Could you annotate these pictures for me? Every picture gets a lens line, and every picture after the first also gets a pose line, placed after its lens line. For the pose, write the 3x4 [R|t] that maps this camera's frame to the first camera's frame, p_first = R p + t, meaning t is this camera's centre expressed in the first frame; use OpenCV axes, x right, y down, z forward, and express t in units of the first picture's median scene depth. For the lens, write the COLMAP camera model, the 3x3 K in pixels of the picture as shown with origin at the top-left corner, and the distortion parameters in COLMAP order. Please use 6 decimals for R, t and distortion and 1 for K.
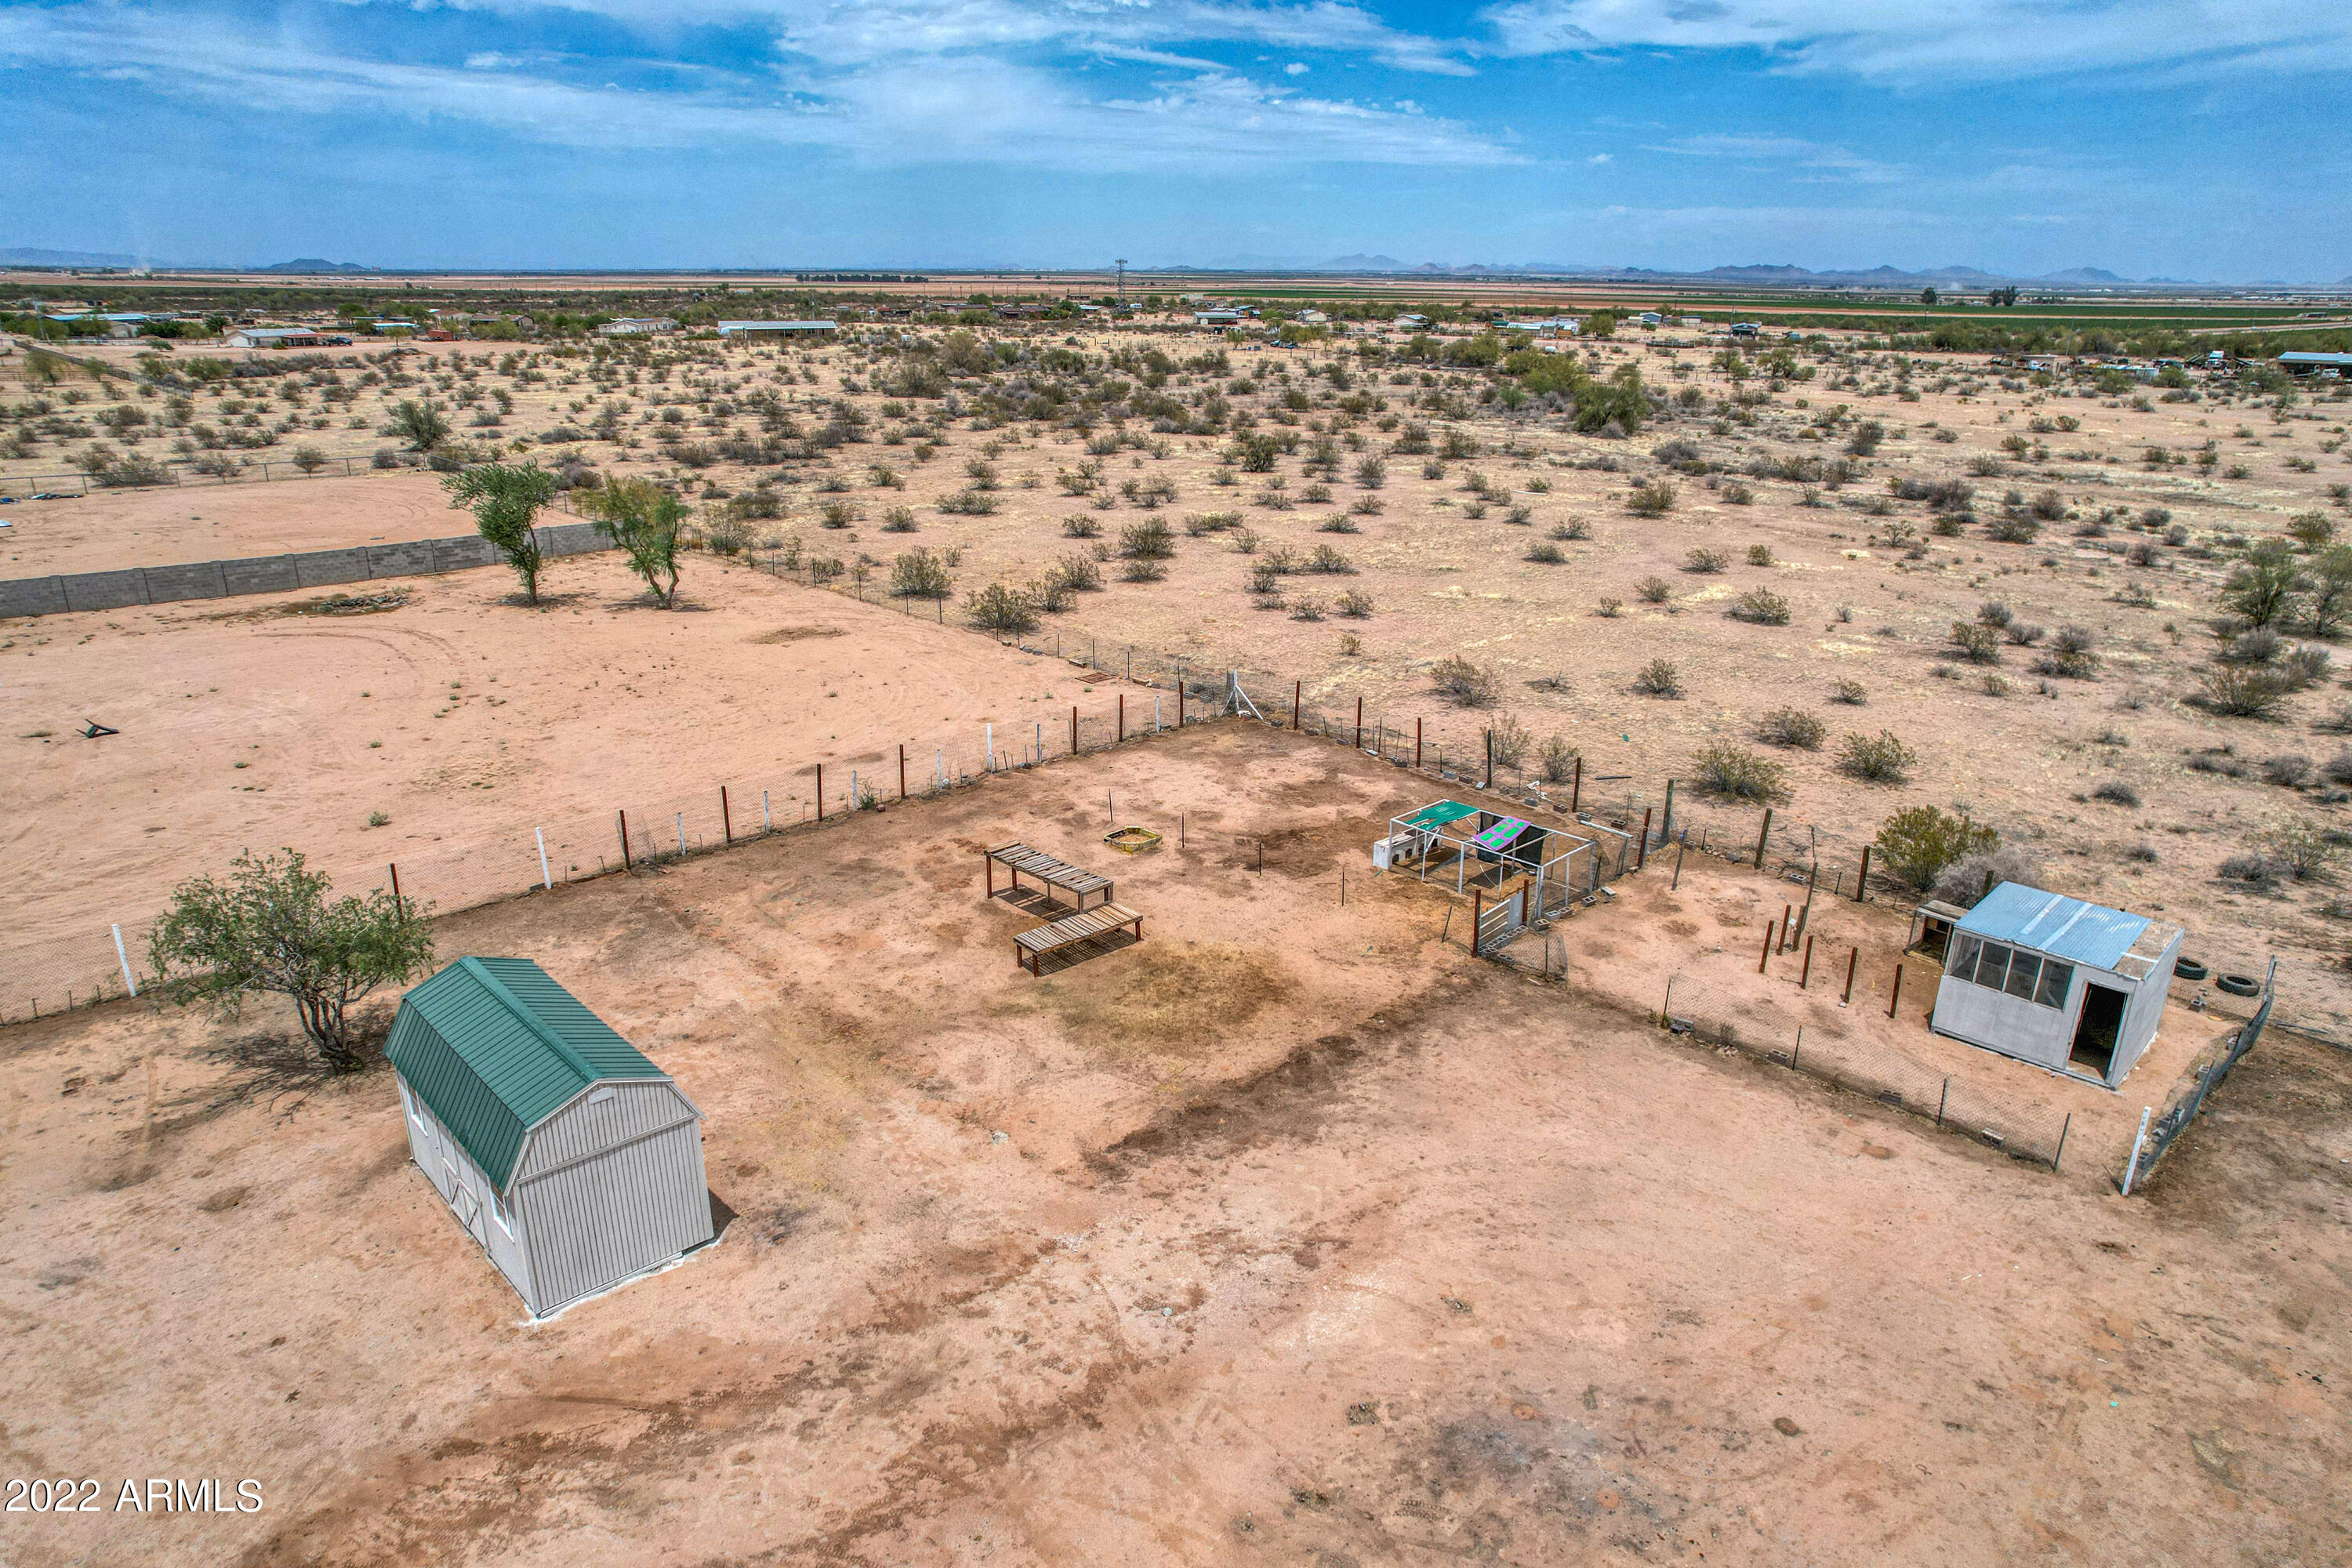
lens RADIAL K [[1492.9, 0, 1178.0], [0, 1492.9, 802.5], [0, 0, 1]] dist [-0.077089, 0.071383]
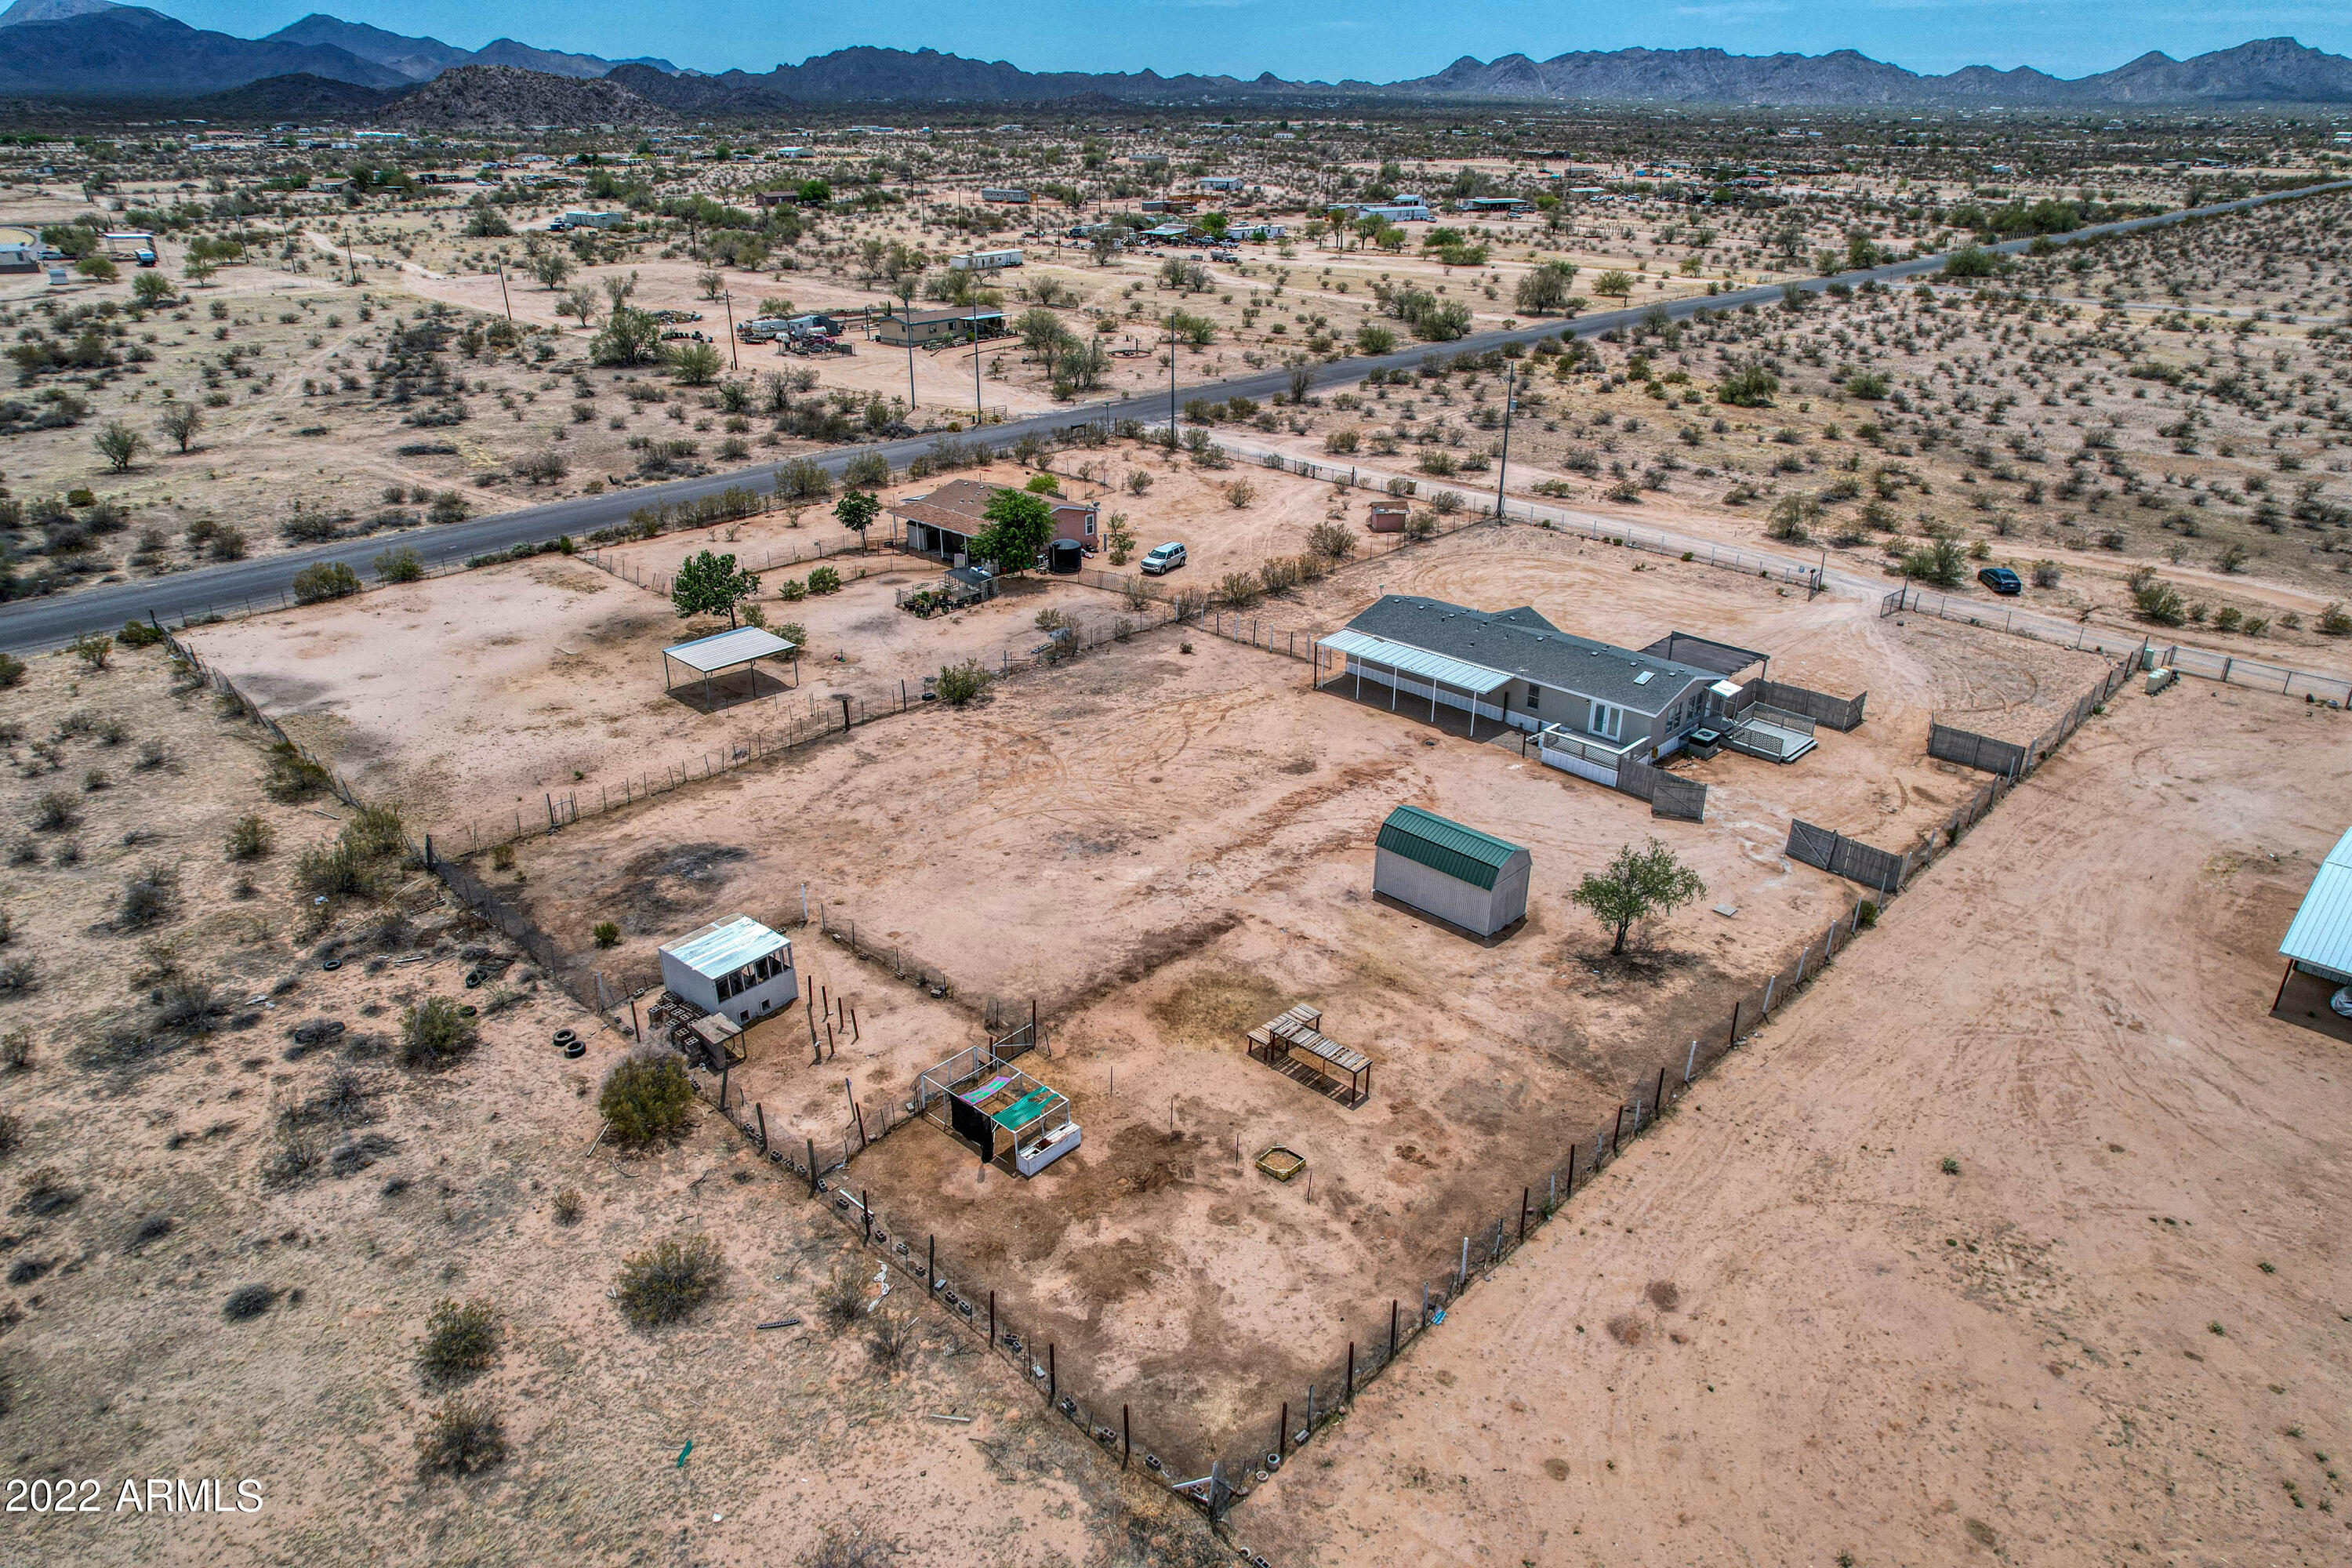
lens RADIAL K [[1492.9, 0, 1178.0], [0, 1492.9, 802.5], [0, 0, 1]] dist [-0.077089, 0.071383]
pose [[-0.997822, 0.015437, -0.064130, 0.119013], [-0.034535, 0.706063, 0.707306, -0.982185], [0.056199, 0.707981, -0.703992, 1.594402]]
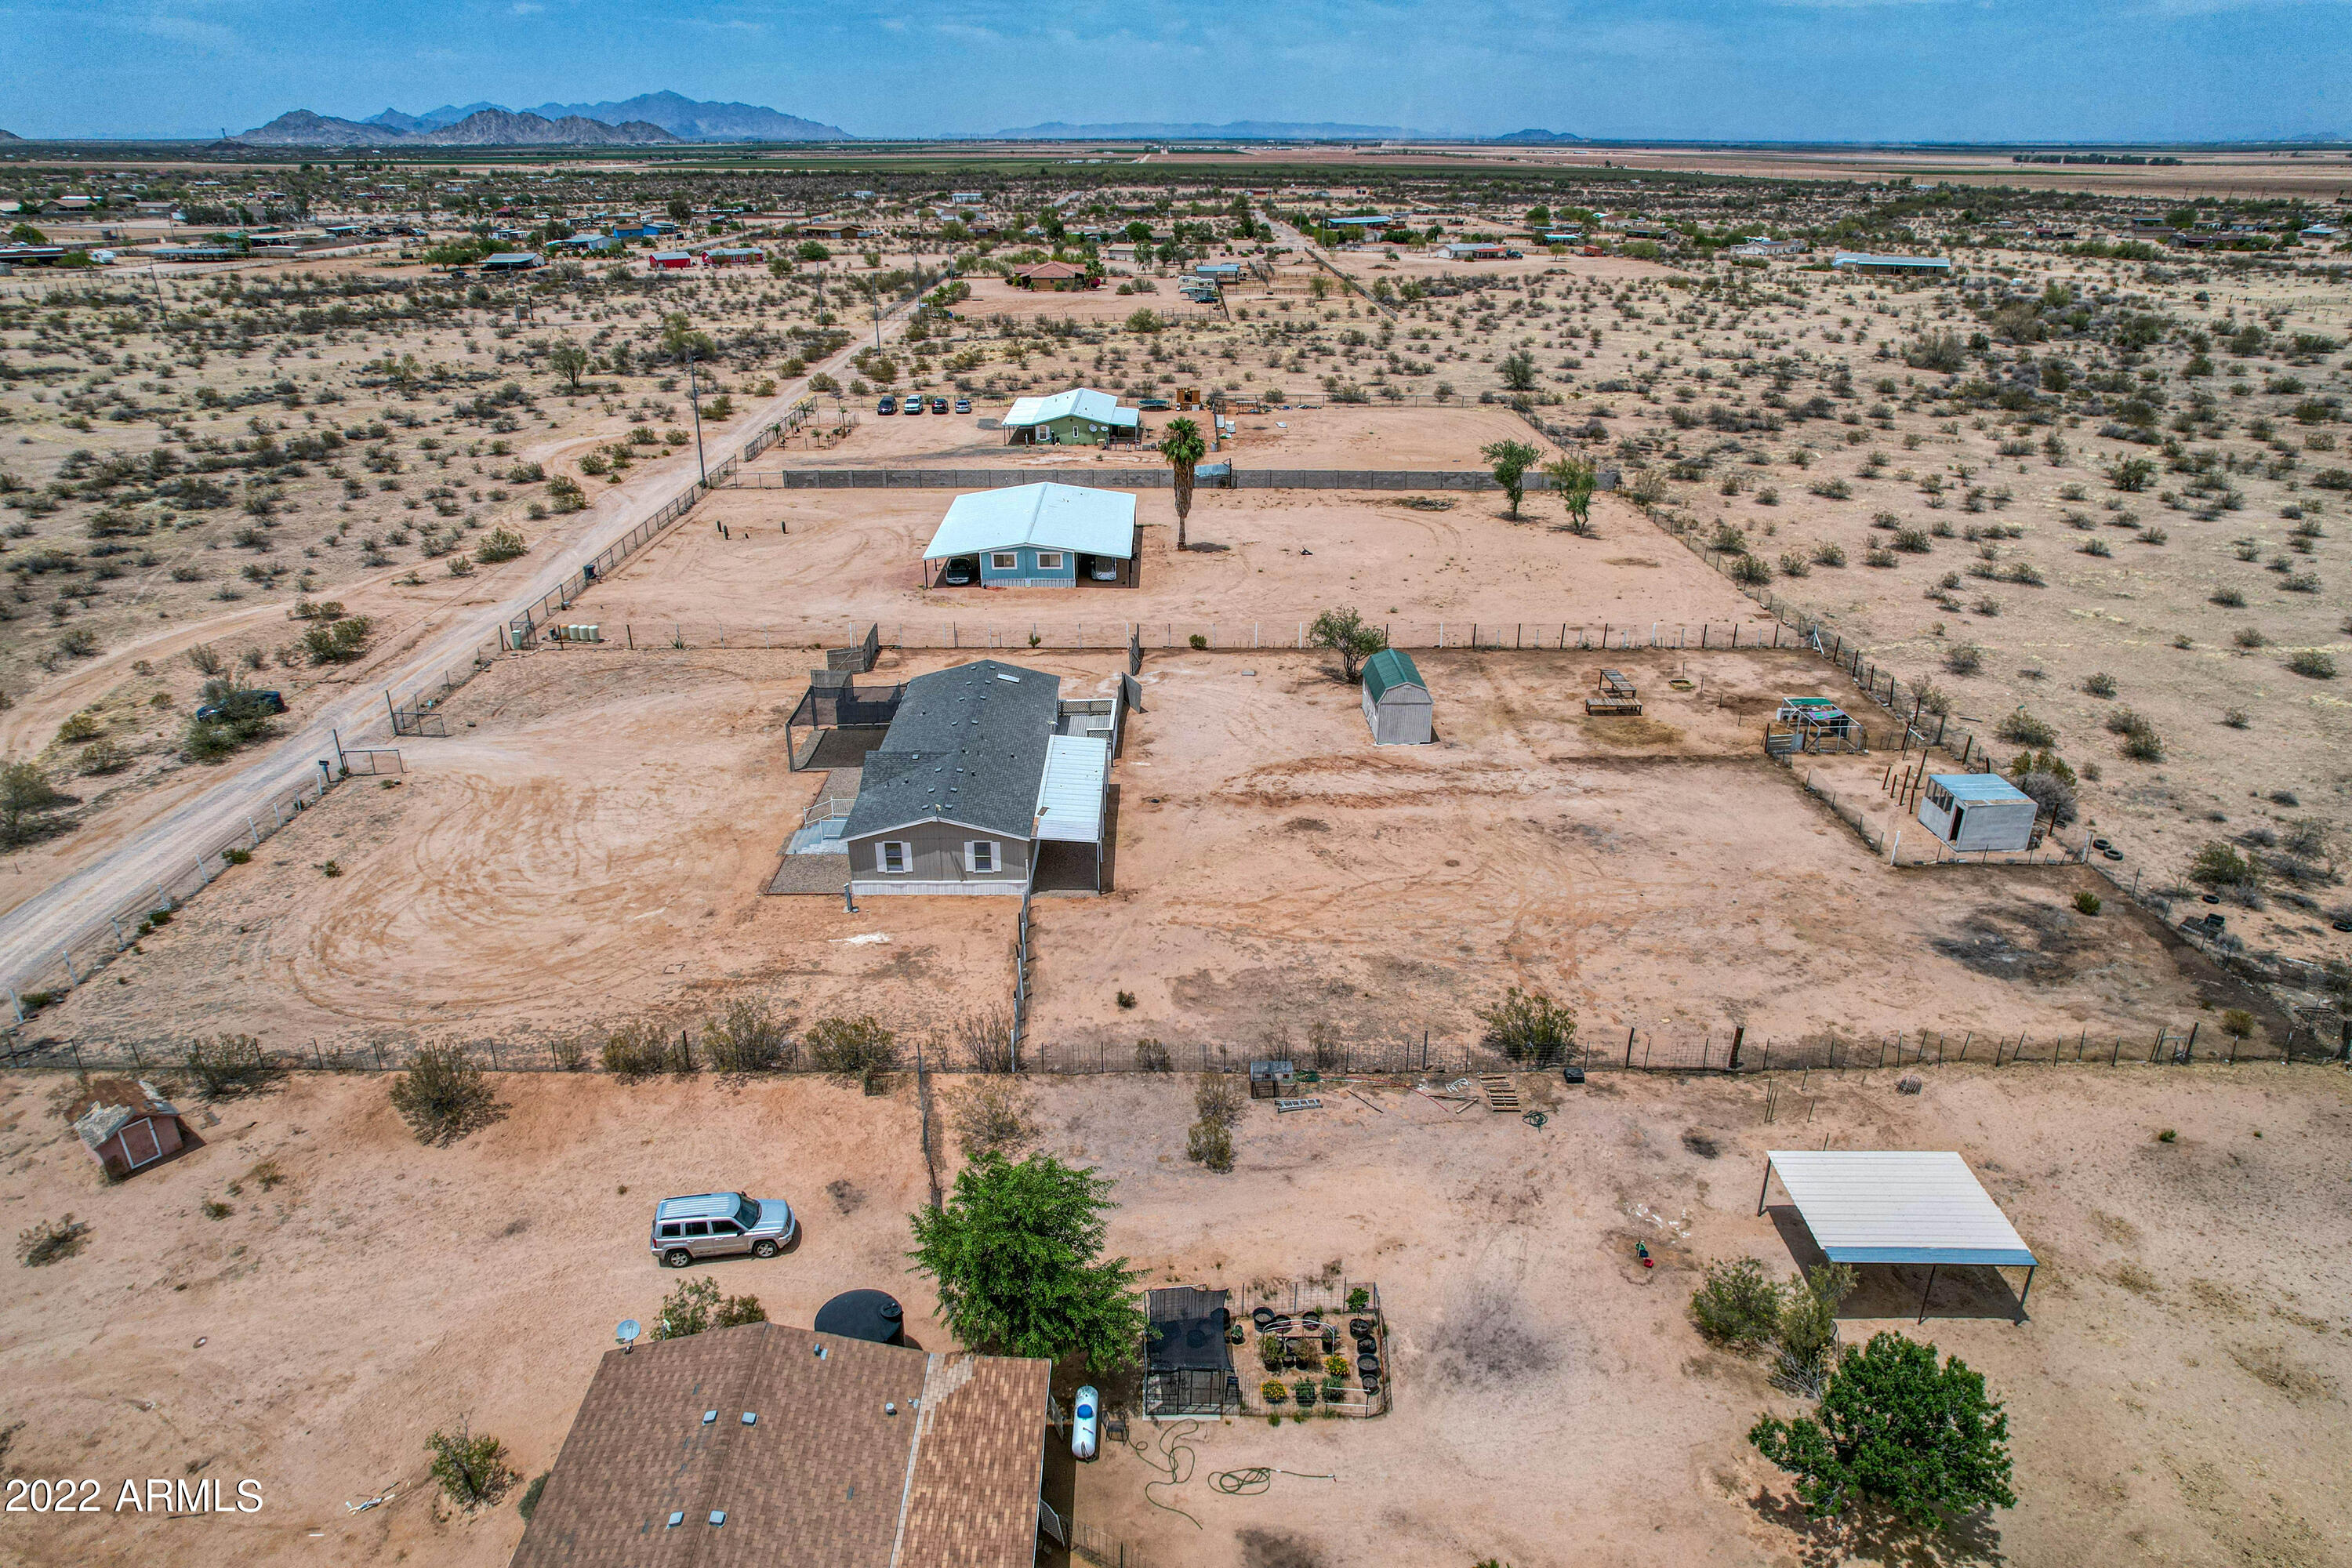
lens RADIAL K [[1492.9, 0, 1178.0], [0, 1492.9, 802.5], [0, 0, 1]] dist [-0.077089, 0.071383]
pose [[0.748112, 0.264948, -0.608383, 0.775843], [-0.217882, 0.964077, 0.151928, 0.022167], [0.626782, 0.018896, 0.778966, -1.141503]]
